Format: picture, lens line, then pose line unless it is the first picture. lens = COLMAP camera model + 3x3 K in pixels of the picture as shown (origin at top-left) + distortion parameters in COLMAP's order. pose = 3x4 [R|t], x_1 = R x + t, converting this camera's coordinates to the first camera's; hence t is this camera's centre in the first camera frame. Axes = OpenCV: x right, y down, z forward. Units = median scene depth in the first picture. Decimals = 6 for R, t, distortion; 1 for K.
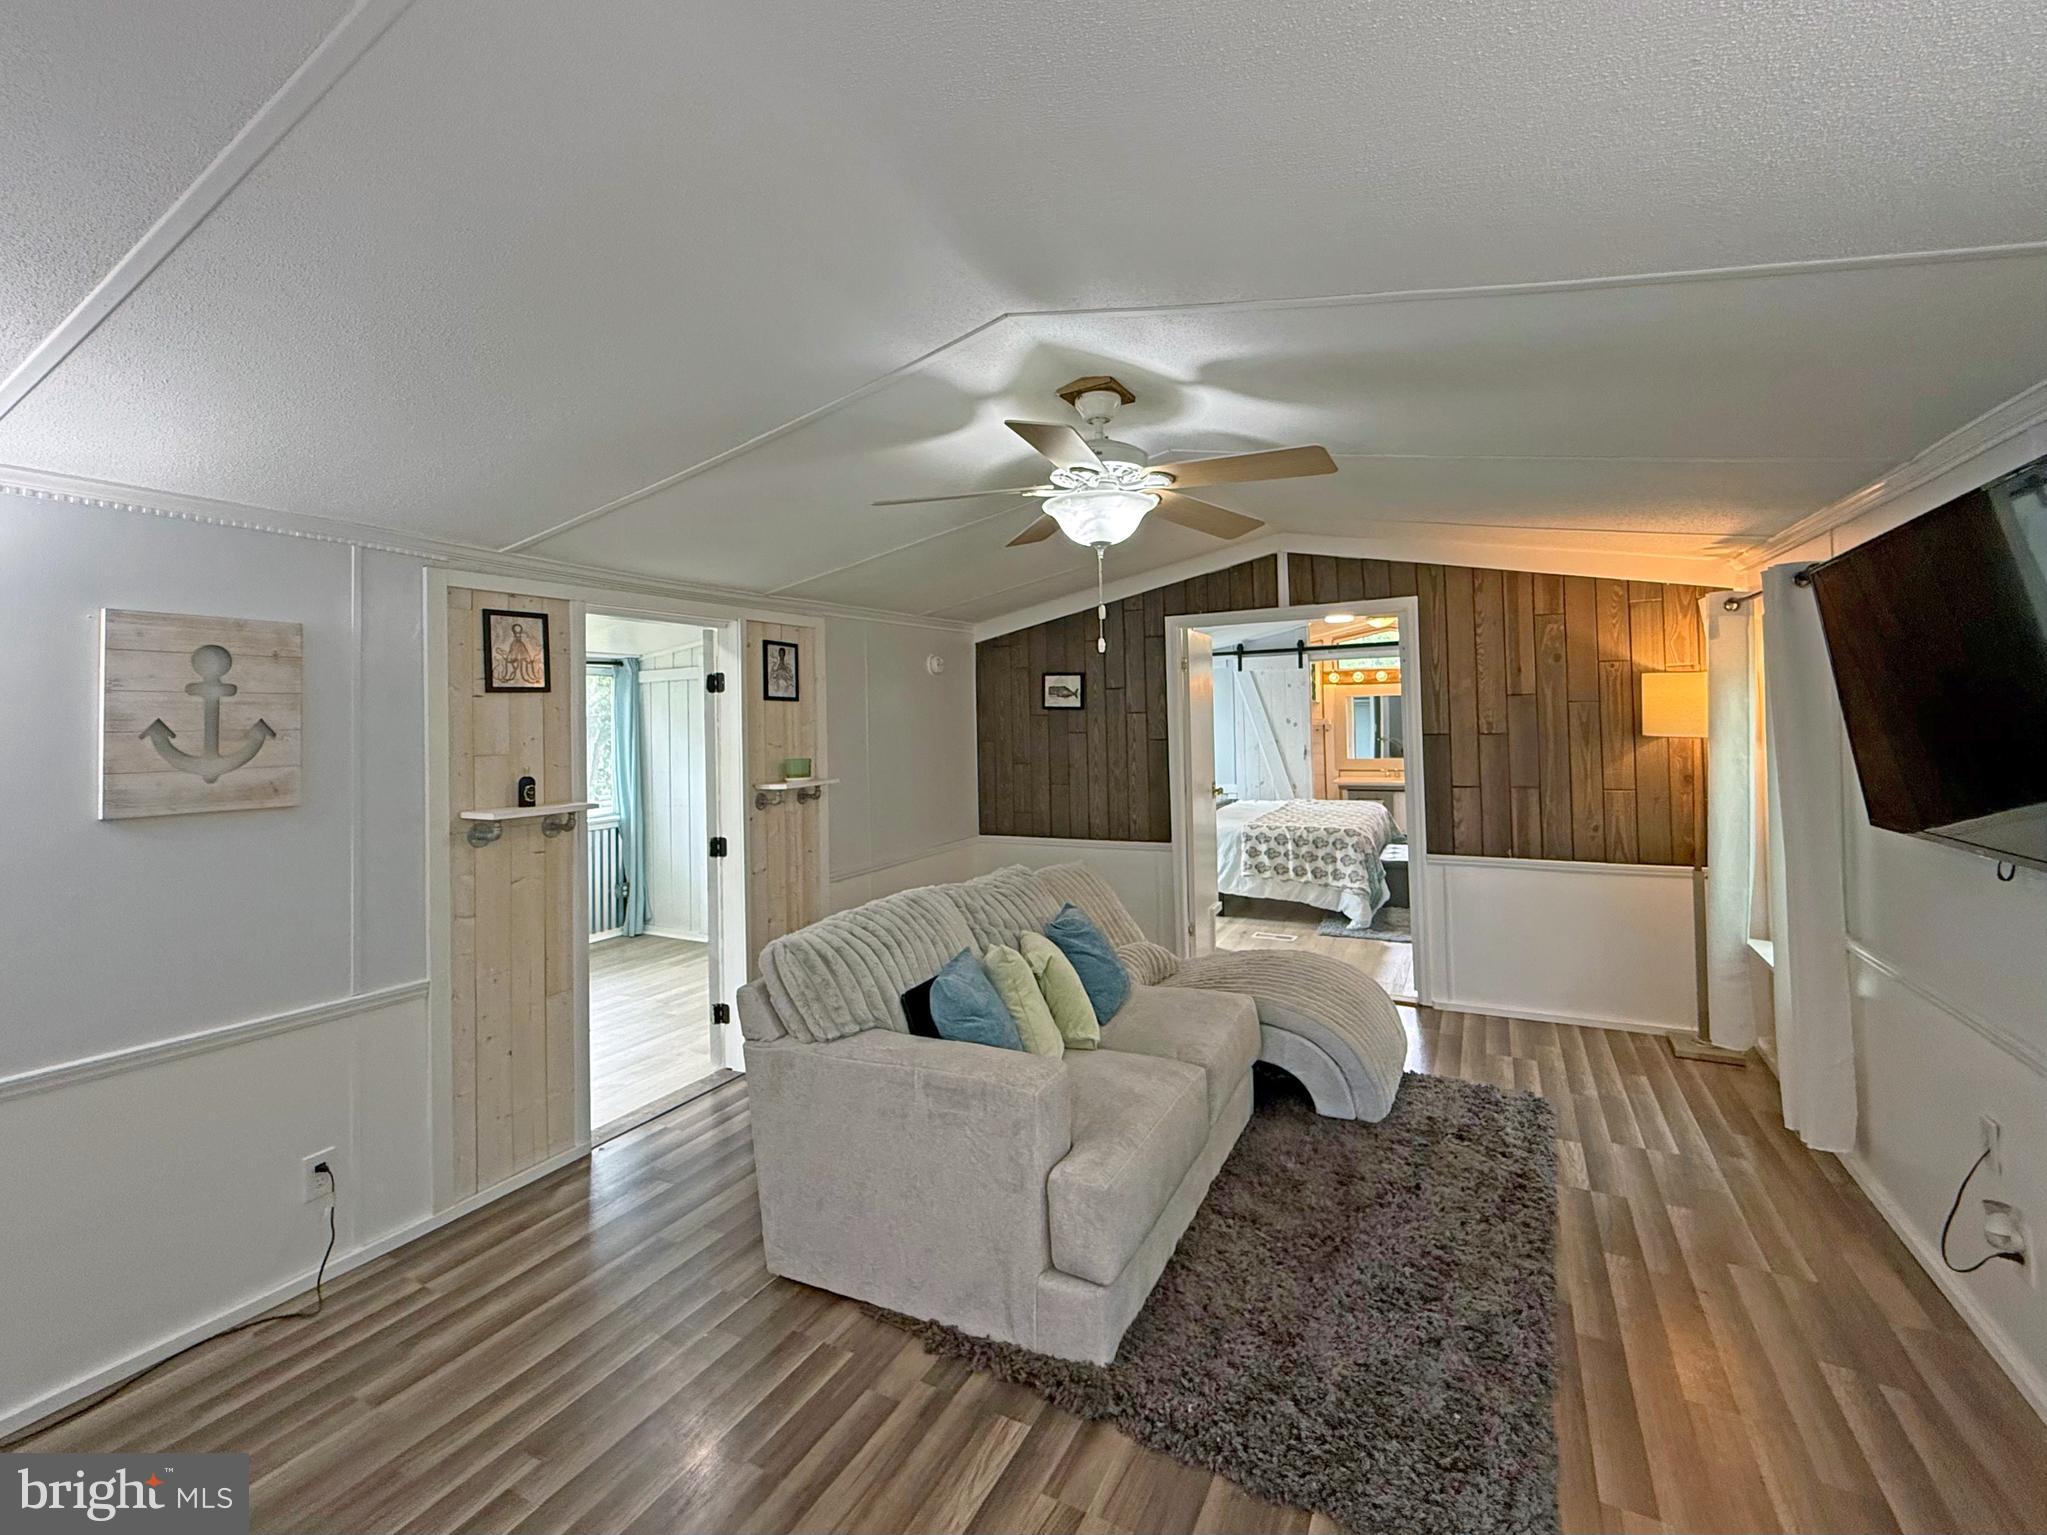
lens RADIAL K [[891.7, 0, 1025.9], [0, 891.7, 703.4], [0, 0, 1]] dist [0.001953, -0.000110]
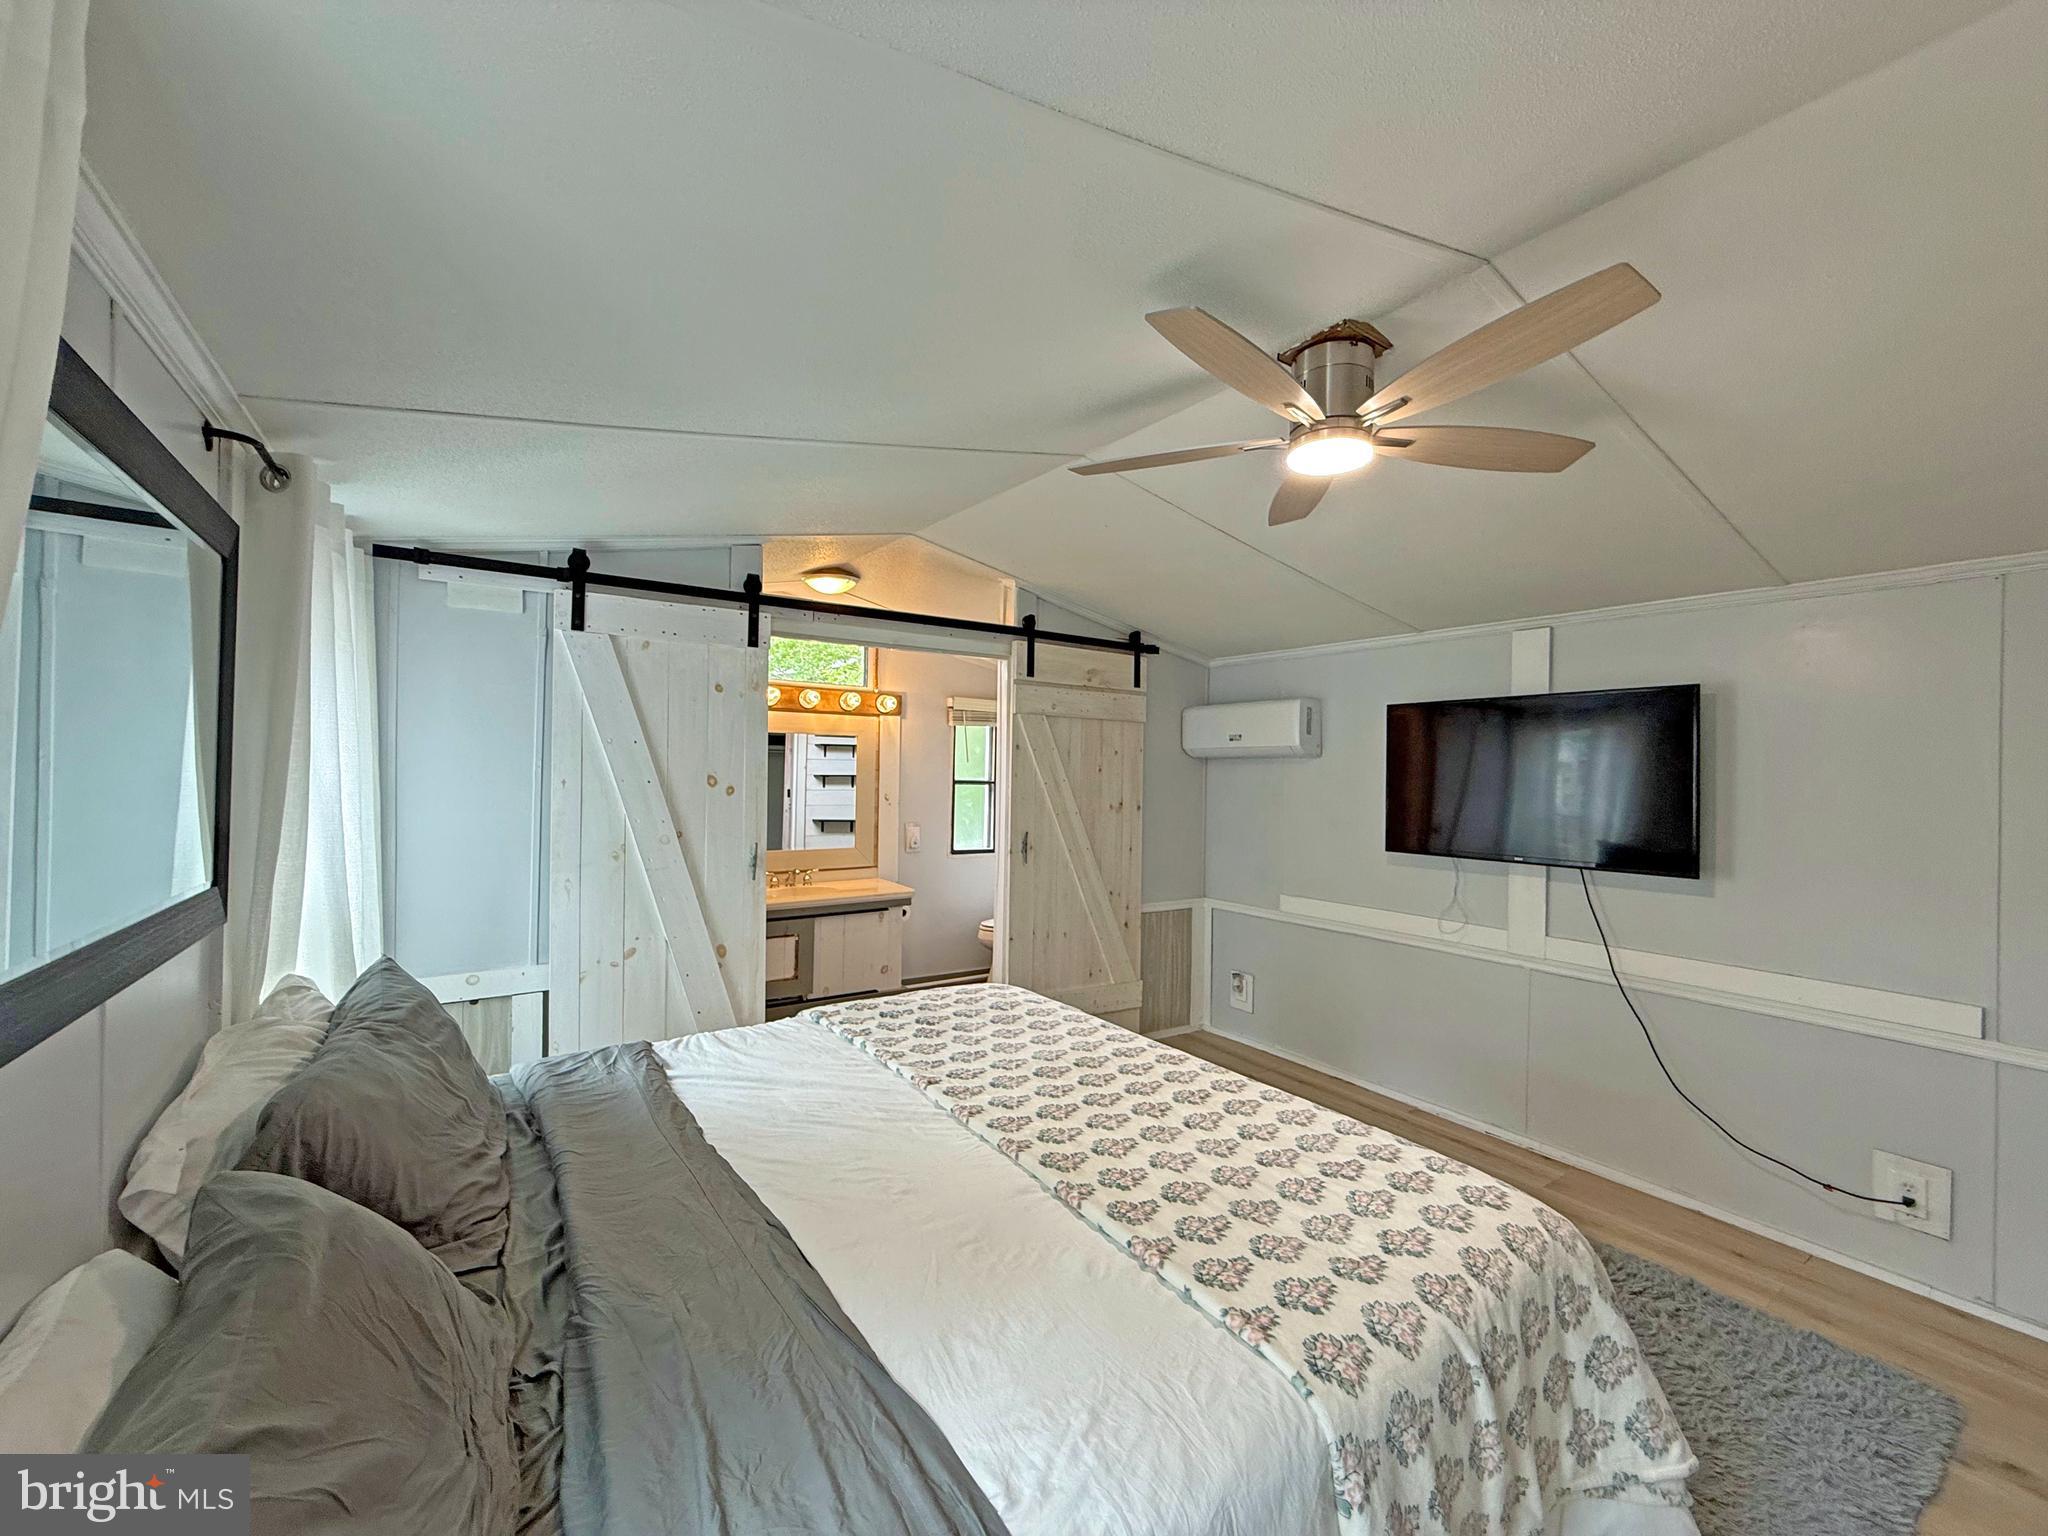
lens RADIAL K [[818.0, 0, 1020.7], [0, 818.0, 767.2], [0, 0, 1]] dist [0.000830, -0.000106]
pose [[0.473617, 0.030279, 0.880210, 0.098731], [-0.041317, 0.999072, -0.012137, 0.025383], [-0.879761, -0.030620, 0.474428, 1.444213]]
